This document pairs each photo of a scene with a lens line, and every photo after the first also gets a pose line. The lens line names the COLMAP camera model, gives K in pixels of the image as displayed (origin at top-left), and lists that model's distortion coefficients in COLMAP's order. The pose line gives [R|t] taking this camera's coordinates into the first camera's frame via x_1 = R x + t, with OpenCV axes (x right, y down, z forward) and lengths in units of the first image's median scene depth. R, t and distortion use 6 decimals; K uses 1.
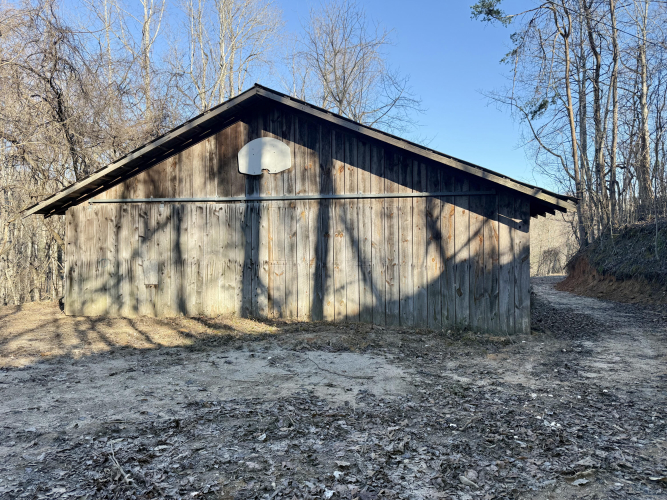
lens RADIAL K [[481.3, 0, 333.5], [0, 481.3, 250.0], [0, 0, 1]] dist [0.113390, -0.140052]
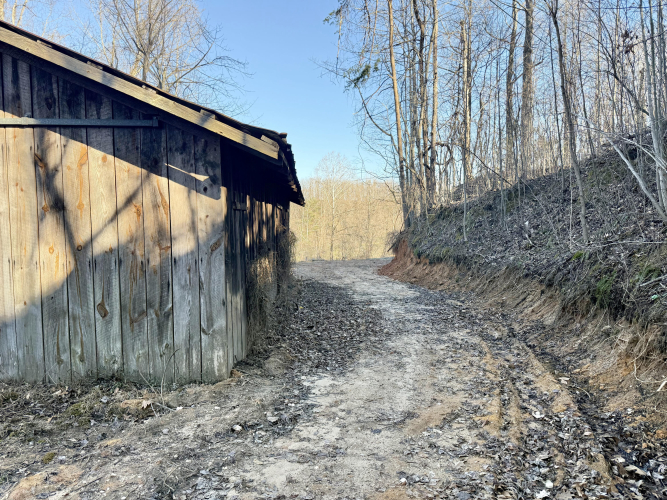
lens RADIAL K [[481.3, 0, 333.5], [0, 481.3, 250.0], [0, 0, 1]] dist [0.113390, -0.140052]
pose [[0.961944, -0.015690, 0.272796, 0.333864], [0.005844, 0.999303, 0.036867, 0.002577], [-0.273184, -0.033869, 0.961365, 0.382603]]
